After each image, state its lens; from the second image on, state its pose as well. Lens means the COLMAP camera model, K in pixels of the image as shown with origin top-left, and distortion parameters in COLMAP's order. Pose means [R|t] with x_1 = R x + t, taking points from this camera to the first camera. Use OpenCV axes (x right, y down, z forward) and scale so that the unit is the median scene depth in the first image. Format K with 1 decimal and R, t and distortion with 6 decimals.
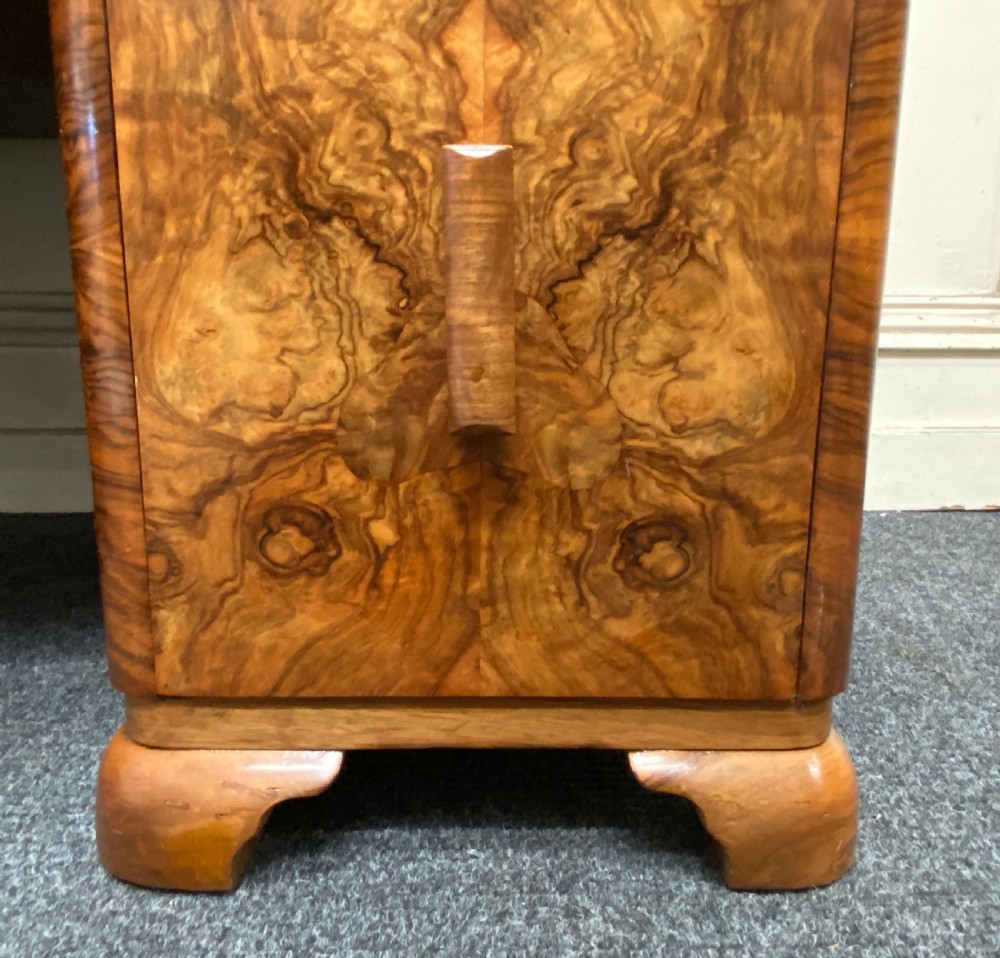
lens RADIAL K [[890.5, 0, 504.0], [0, 890.5, 488.1], [0, 0, 1]] dist [0.084685, -0.083204]
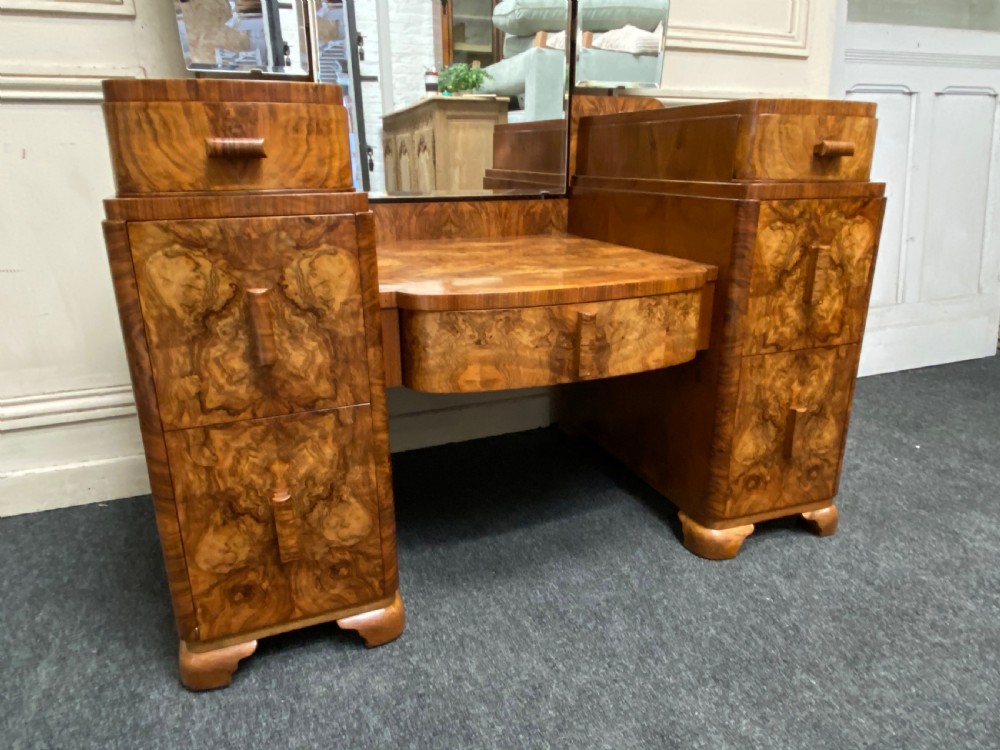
lens RADIAL K [[675.1, 0, 501.3], [0, 675.1, 375.7], [0, 0, 1]] dist [0.058748, -0.054136]
pose [[0.939561, -0.112450, 0.323389, -2.631894], [0.075977, 0.989455, 0.123317, -1.065875], [-0.333846, -0.091294, 0.938196, -1.917607]]
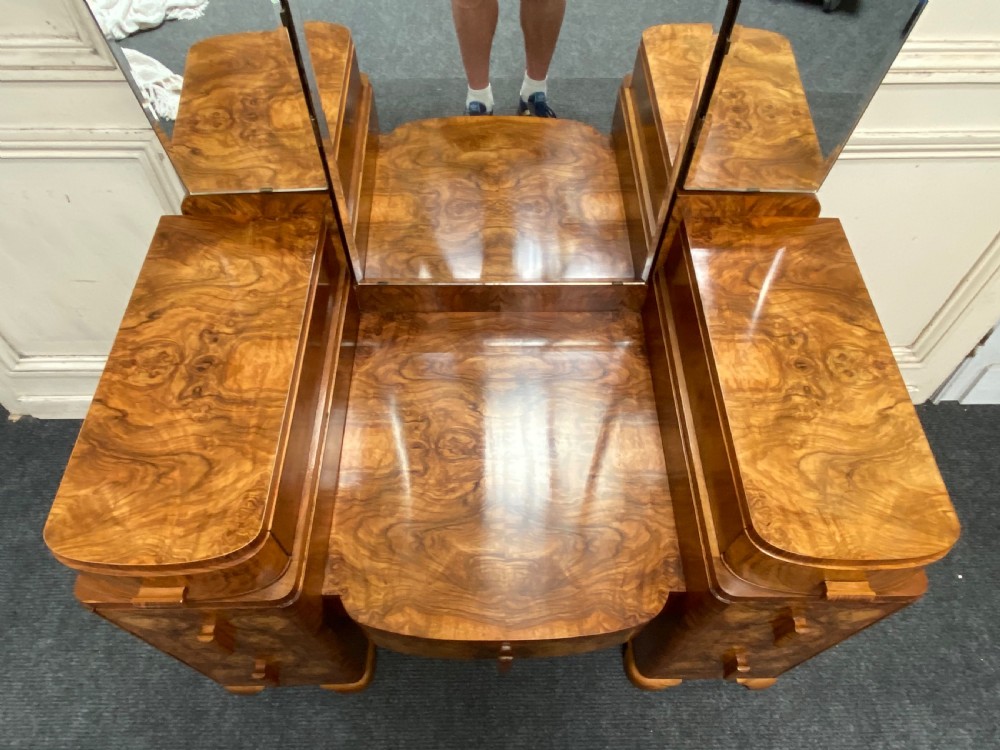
lens RADIAL K [[675.1, 0, 505.4], [0, 675.1, 369.2], [0, 0, 1]] dist [0.058748, -0.054136]
pose [[0.999868, 0.011716, 0.011229, -1.377296], [-0.016228, 0.715910, 0.698004, -4.057984], [0.000139, -0.698094, 0.716006, -0.633705]]
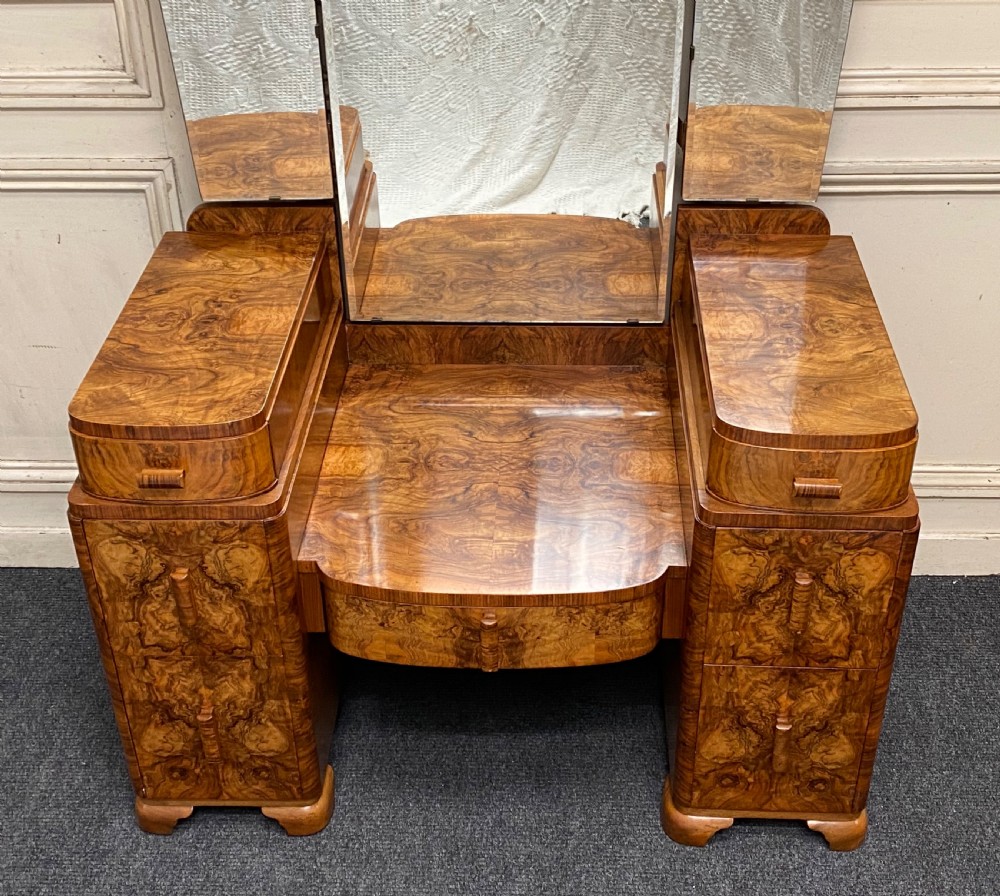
lens RADIAL K [[1366.9, 0, 508.2], [0, 1366.9, 438.7], [0, 0, 1]] dist [0.100972, 0.000000]
pose [[0.998256, 0.018727, -0.055988, -0.933815], [0.003875, 0.925525, 0.378666, -3.855902], [0.058909, -0.378222, 0.923838, -4.382625]]
